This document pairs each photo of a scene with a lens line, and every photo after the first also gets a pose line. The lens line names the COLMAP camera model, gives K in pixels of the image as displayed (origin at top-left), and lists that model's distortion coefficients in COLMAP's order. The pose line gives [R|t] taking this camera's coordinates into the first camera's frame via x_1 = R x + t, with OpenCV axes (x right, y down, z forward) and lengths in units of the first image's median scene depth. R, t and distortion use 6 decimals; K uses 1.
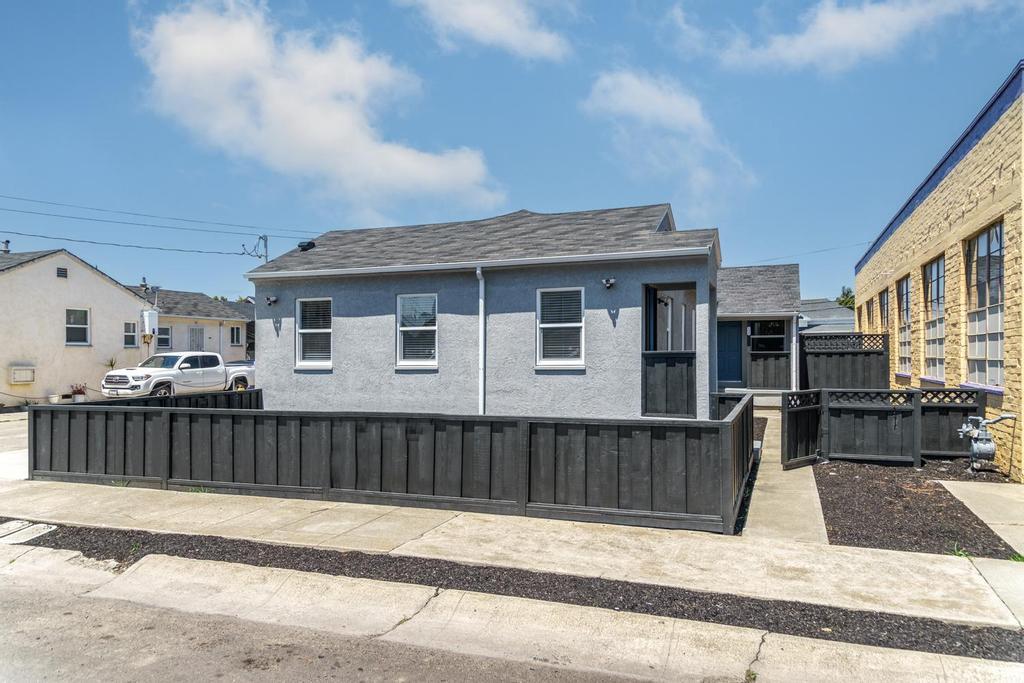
lens RADIAL K [[688.6, 0, 514.1], [0, 688.6, 346.4], [0, 0, 1]] dist [-0.009454, -0.007236]
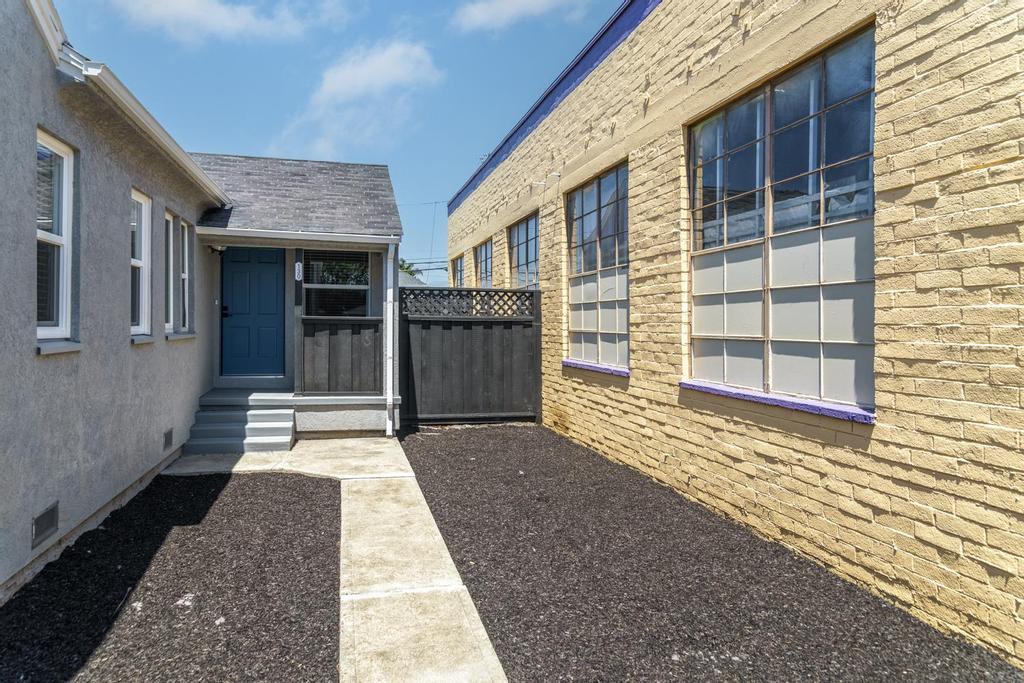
lens RADIAL K [[688.6, 0, 510.2], [0, 688.6, 326.4], [0, 0, 1]] dist [-0.009454, -0.007236]
pose [[0.829738, 0.012450, 0.558015, 0.197421], [-0.023450, 0.999646, 0.012566, 0.005276], [-0.557661, -0.023511, 0.829736, 0.525135]]
